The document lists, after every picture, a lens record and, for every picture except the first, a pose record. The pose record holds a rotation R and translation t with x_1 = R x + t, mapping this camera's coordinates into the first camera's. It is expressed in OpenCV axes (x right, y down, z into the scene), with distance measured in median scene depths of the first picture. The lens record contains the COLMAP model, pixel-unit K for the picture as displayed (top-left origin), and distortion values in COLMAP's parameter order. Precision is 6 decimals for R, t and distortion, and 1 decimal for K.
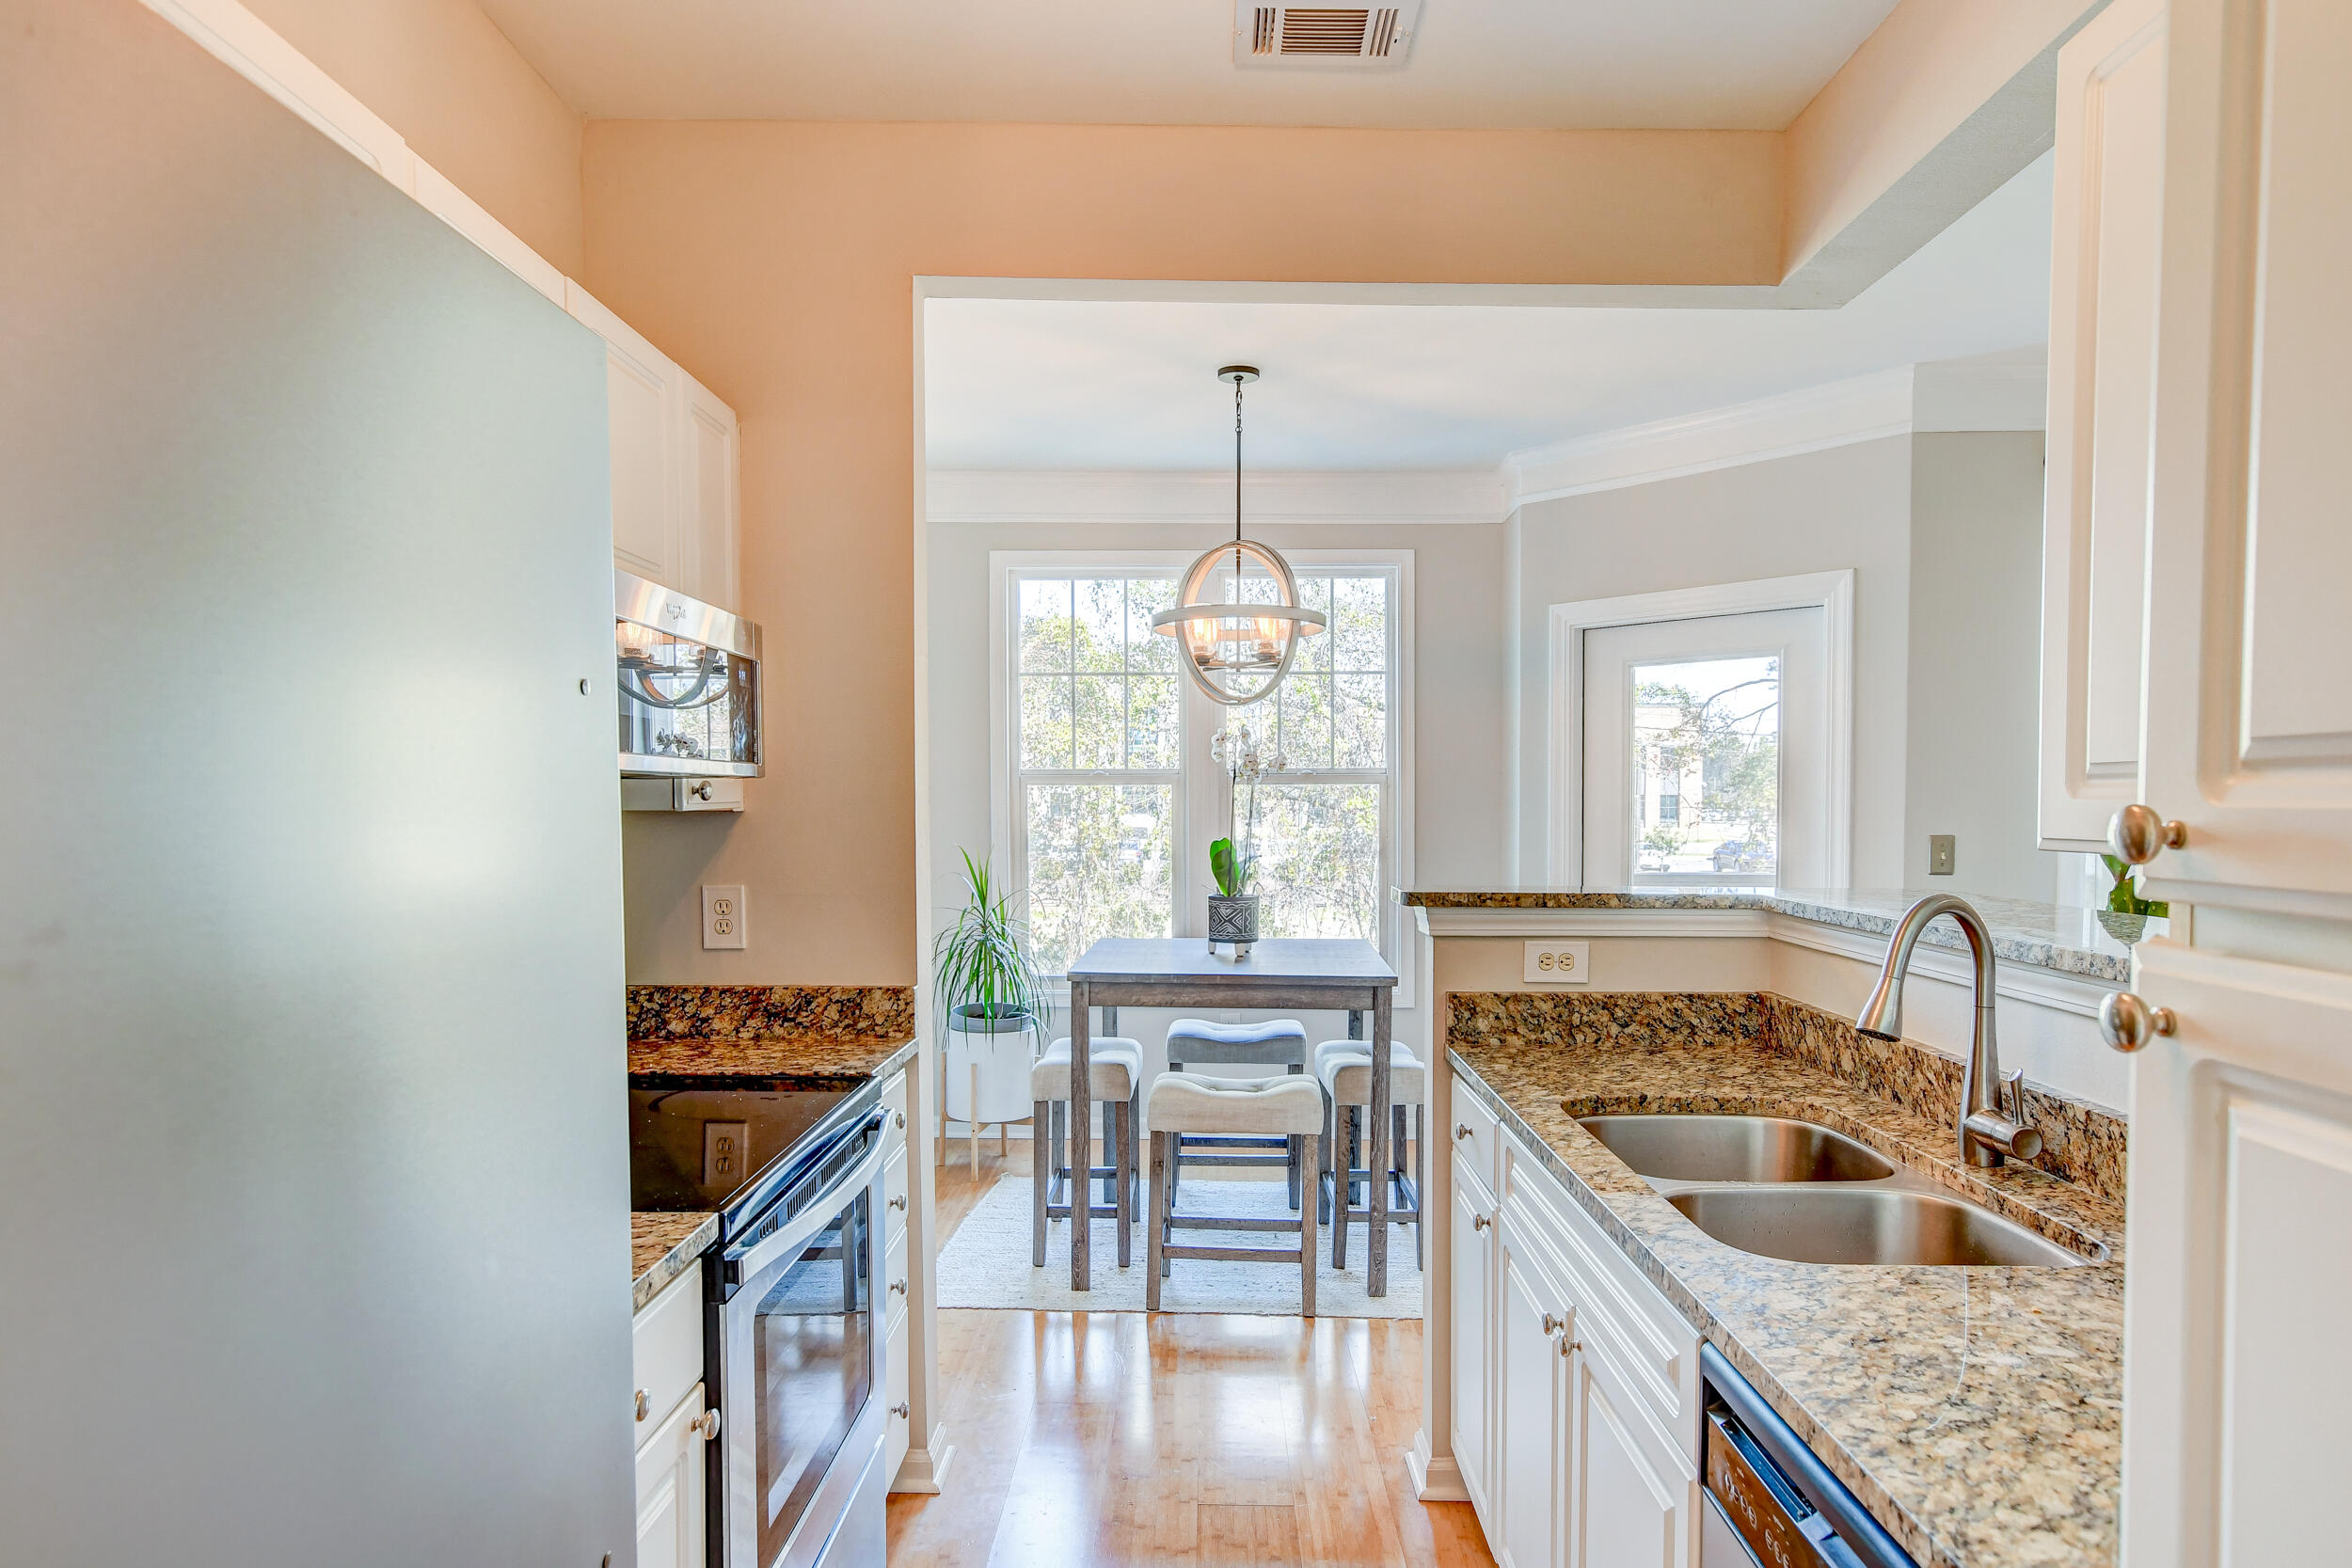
lens RADIAL K [[1394.9, 0, 1172.4], [0, 1394.9, 819.4], [0, 0, 1]] dist [0.001061, 0.000217]
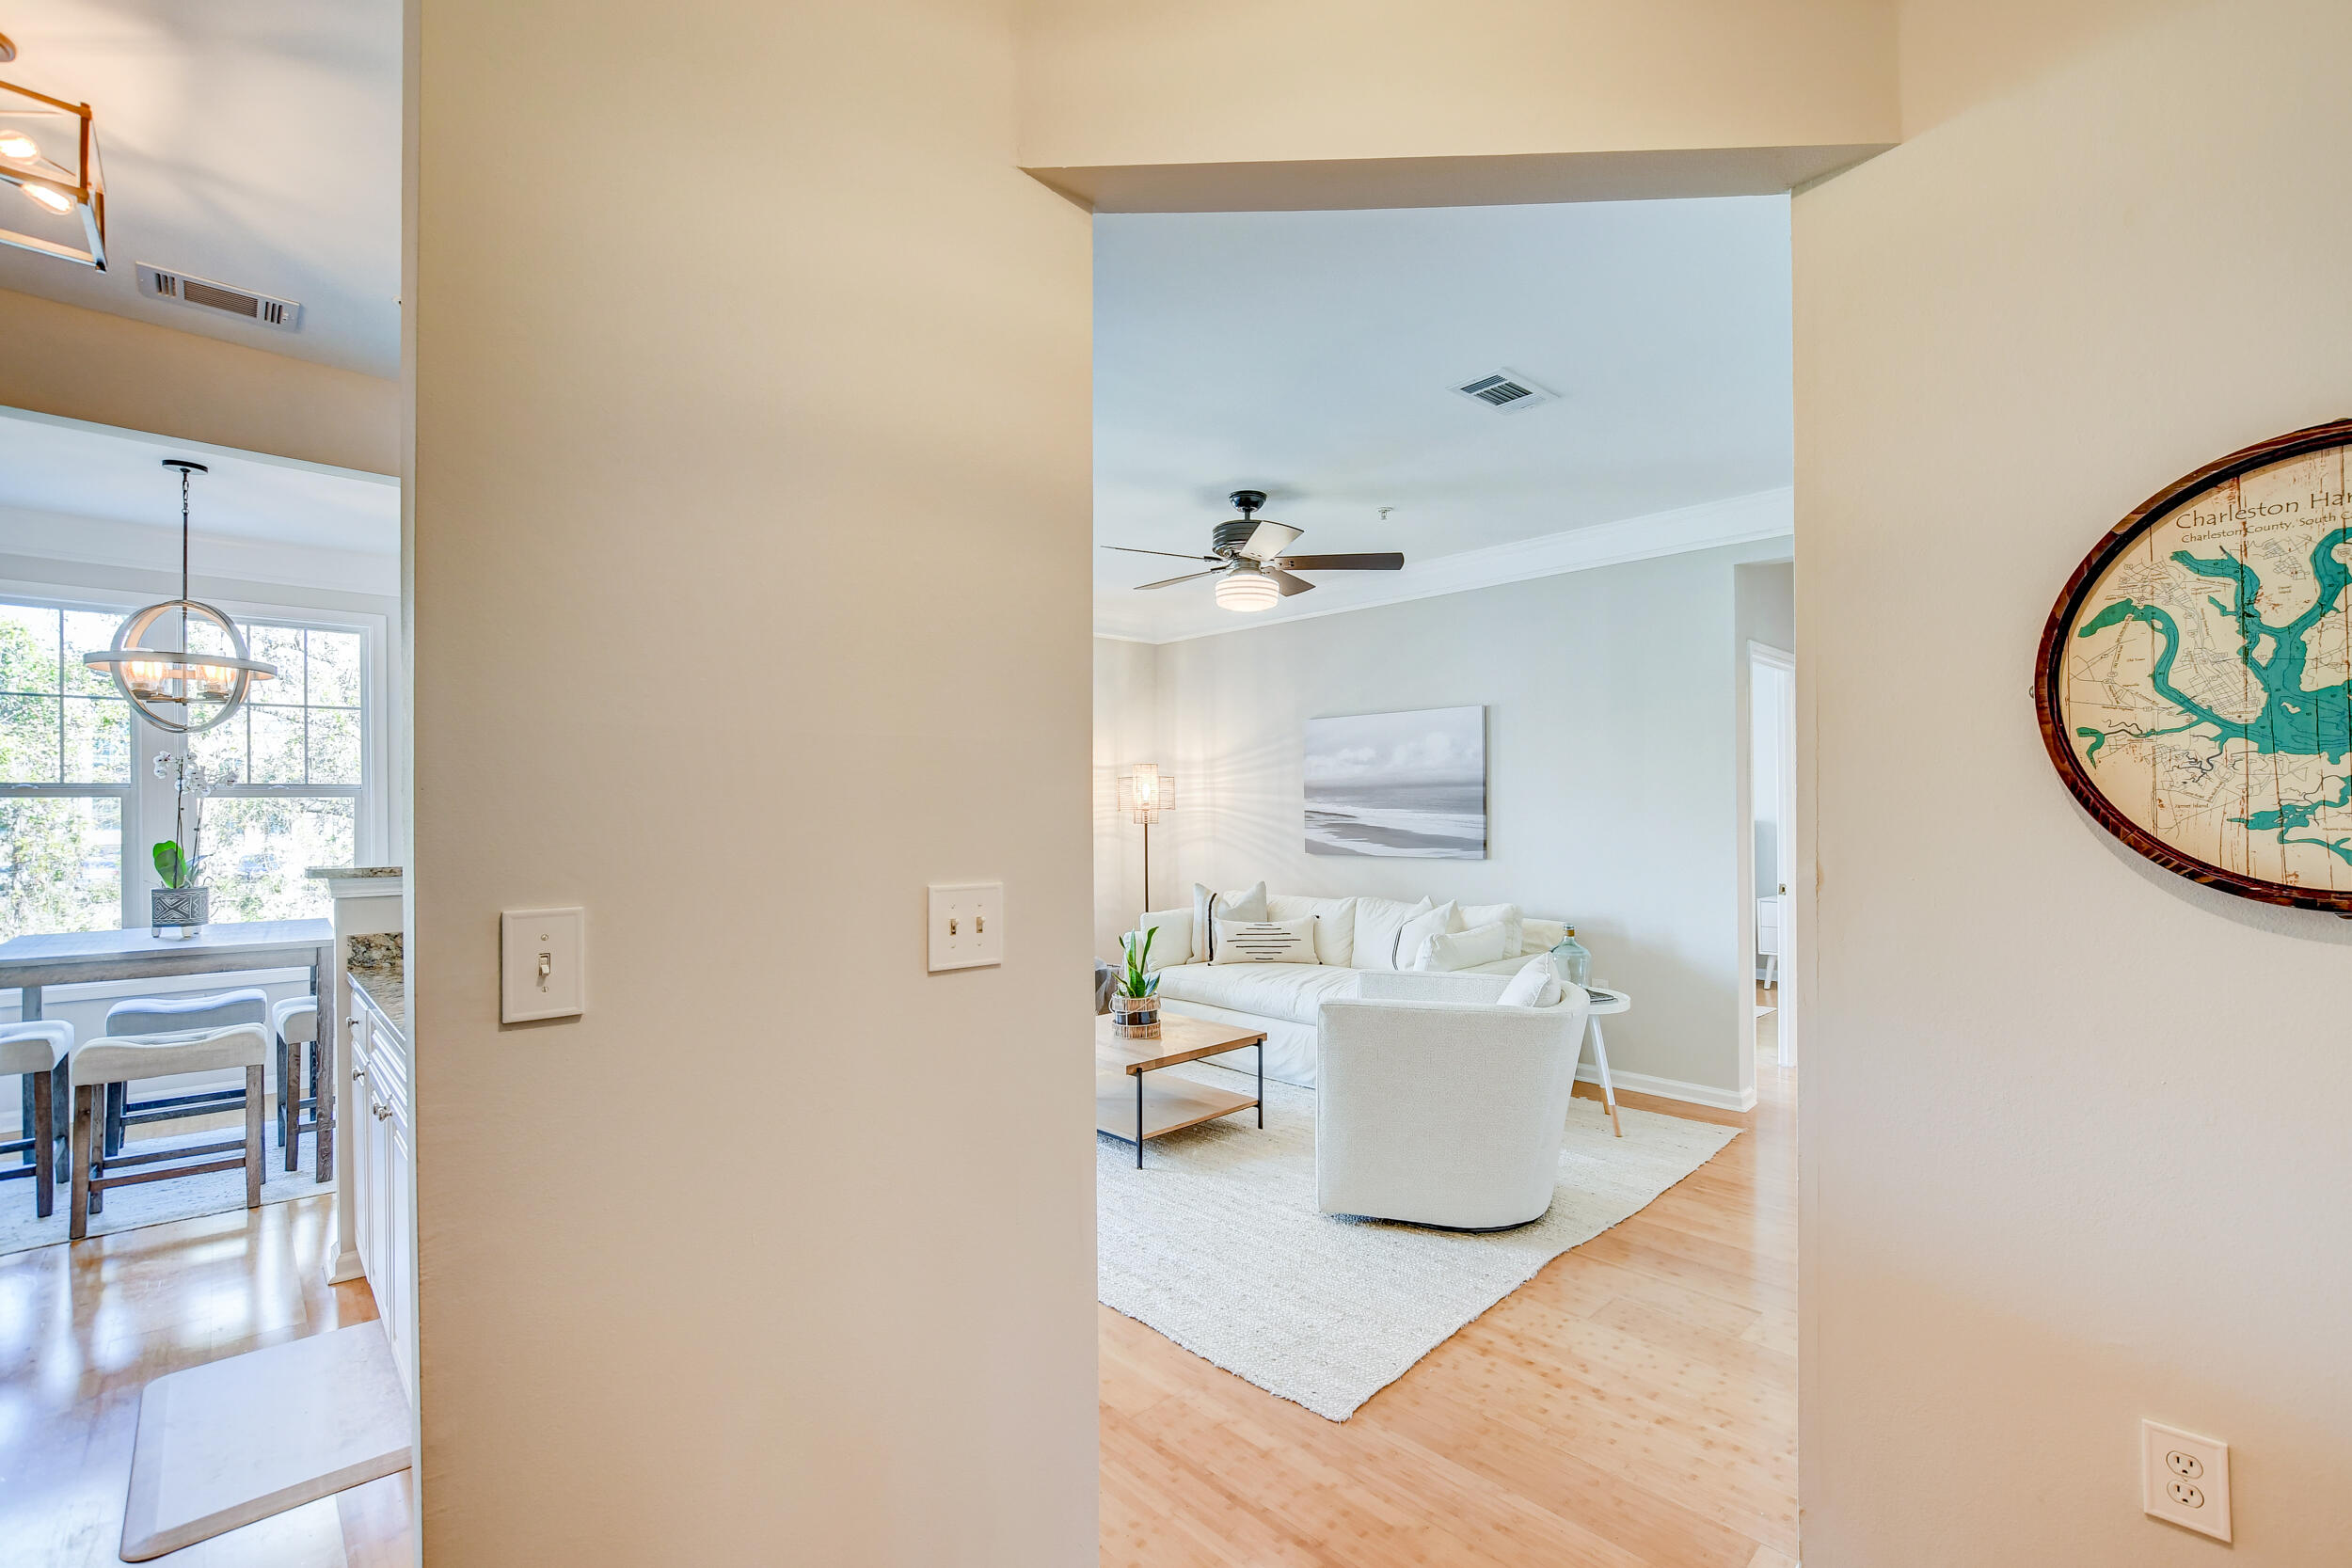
lens RADIAL K [[1040.4, 0, 1182.8], [0, 1040.4, 793.6], [0, 0, 1]] dist [-0.039568, 0.014211]
pose [[0.705507, 0.001953, 0.708700, 0.034621], [0.018617, 0.999600, -0.021288, 0.007649], [-0.708458, 0.028212, 0.705188, -0.256666]]
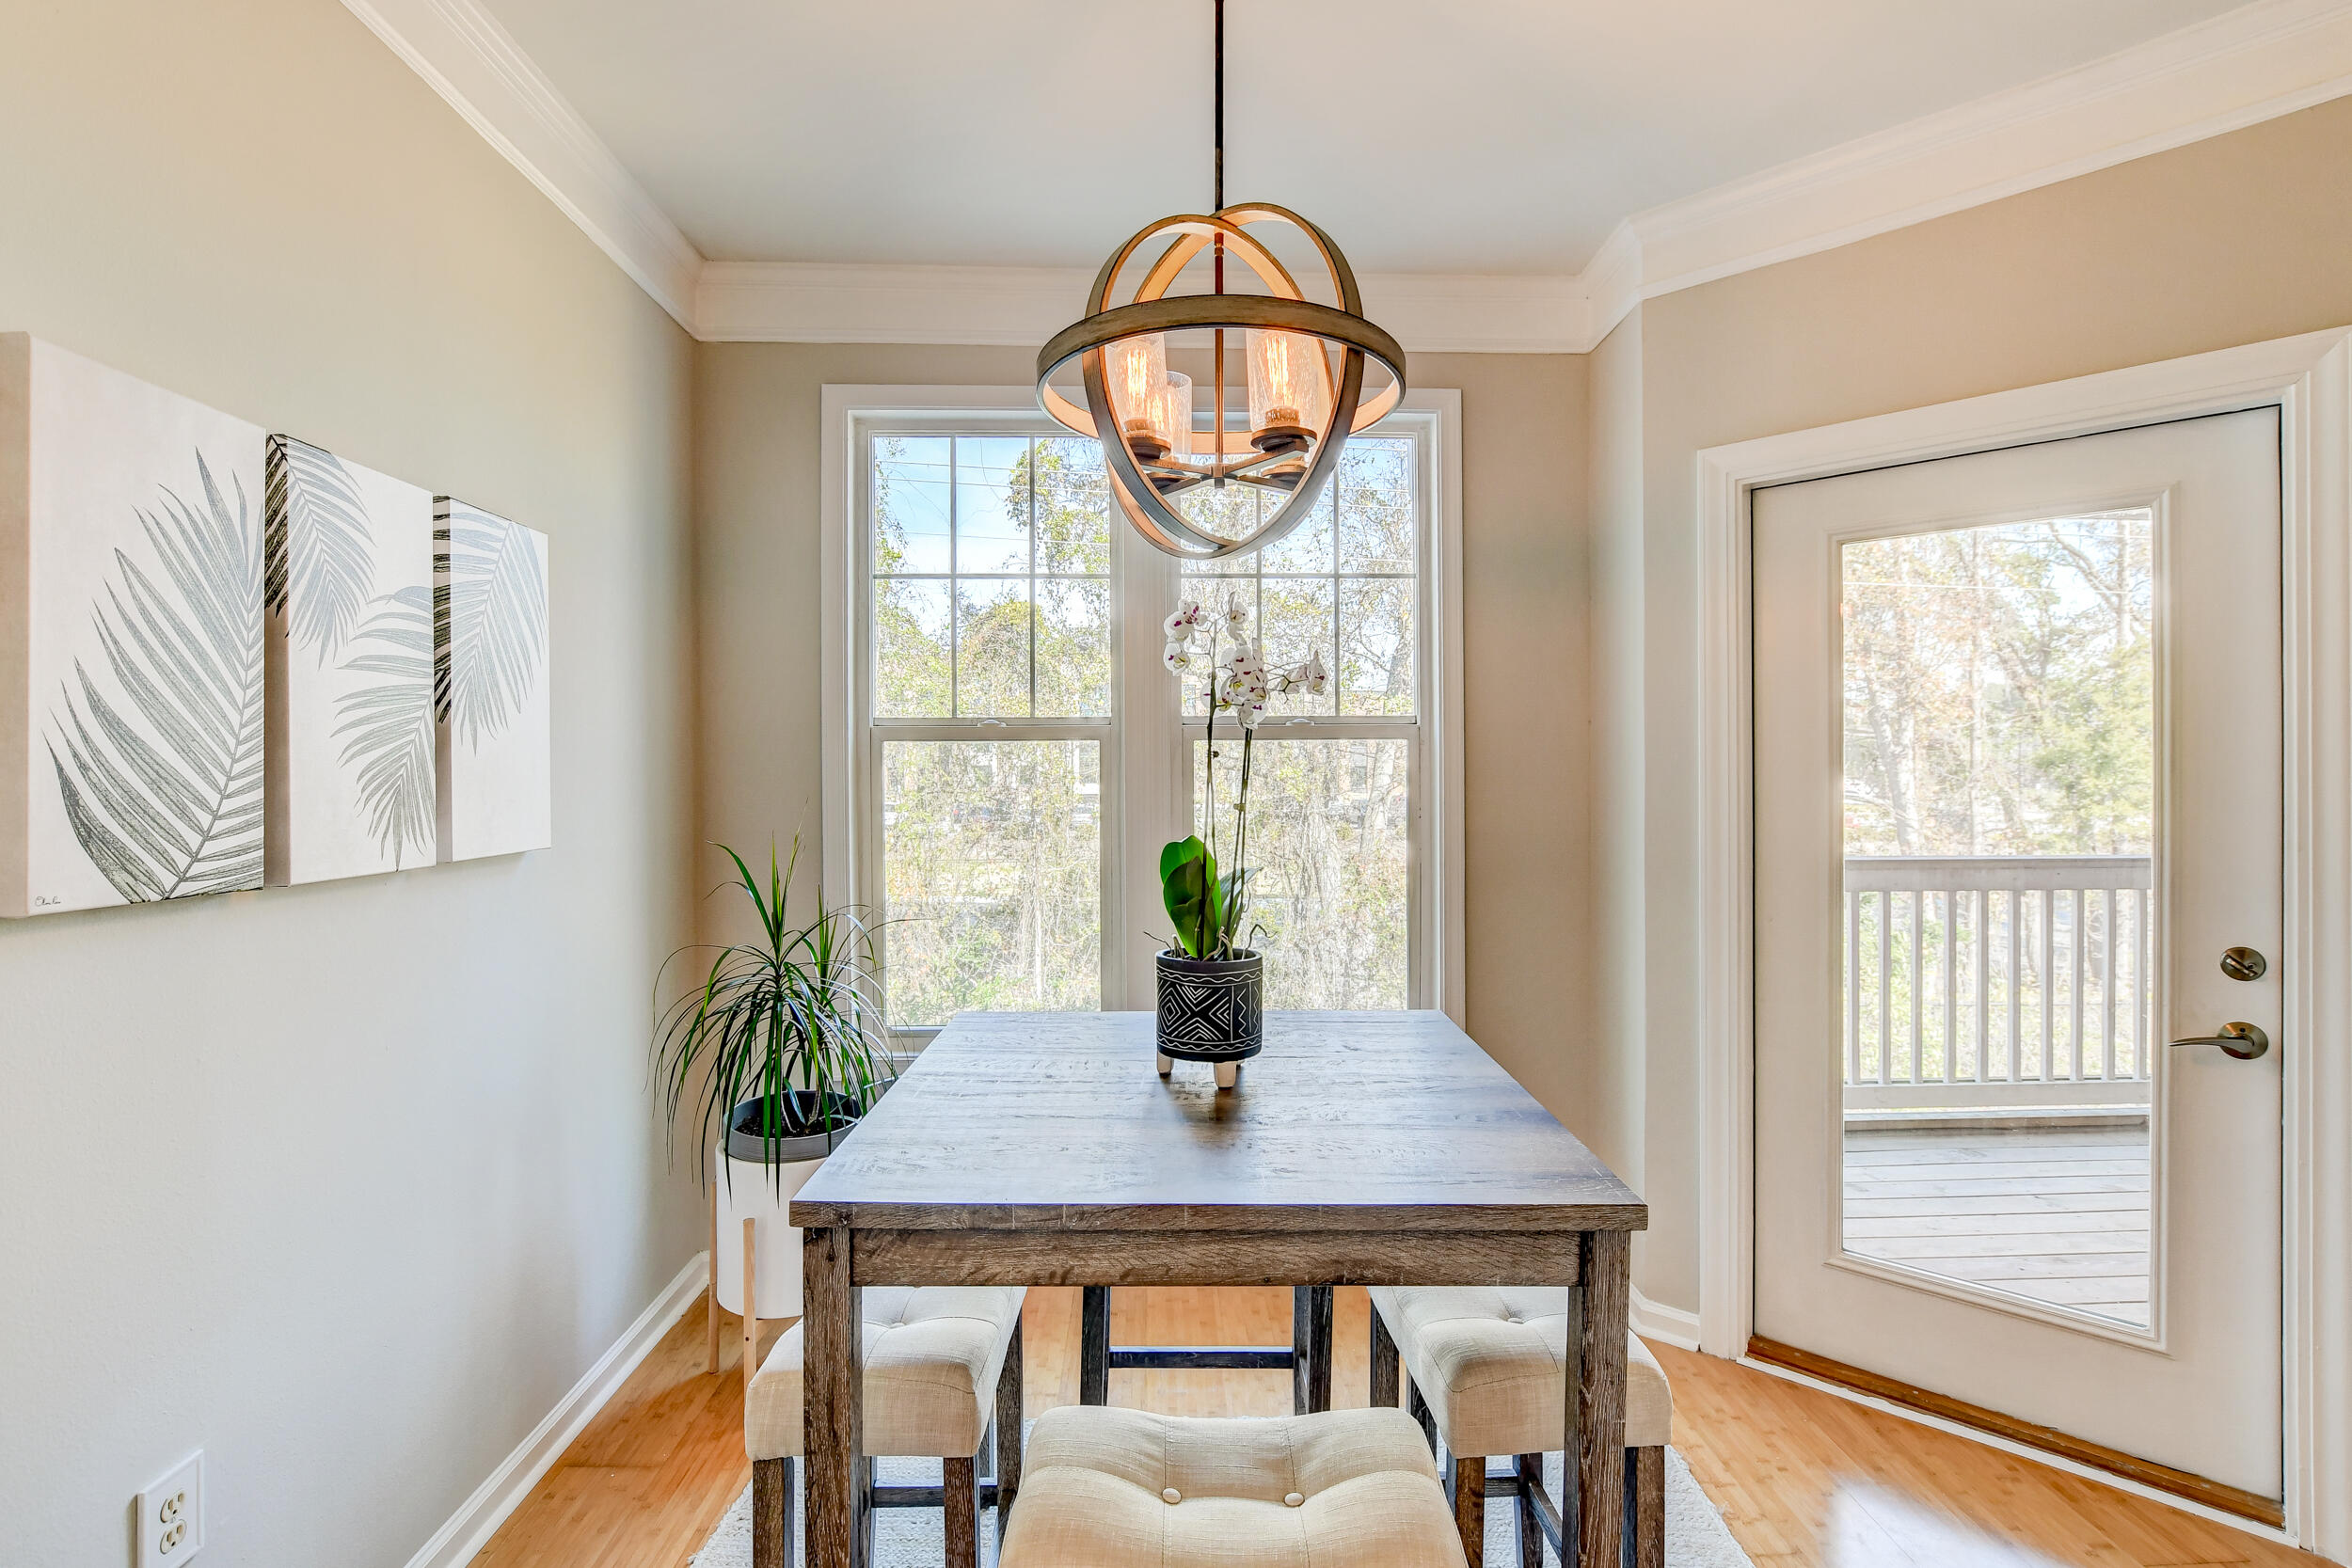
lens RADIAL K [[1076.9, 0, 1212.4], [0, 1076.9, 769.9], [0, 0, 1]] dist [-0.002711, -0.000525]
pose [[0.996699, -0.003621, 0.081102, 0.015236], [0.004790, 0.999887, -0.014226, -0.004474], [-0.081041, 0.014567, 0.996604, 0.643335]]
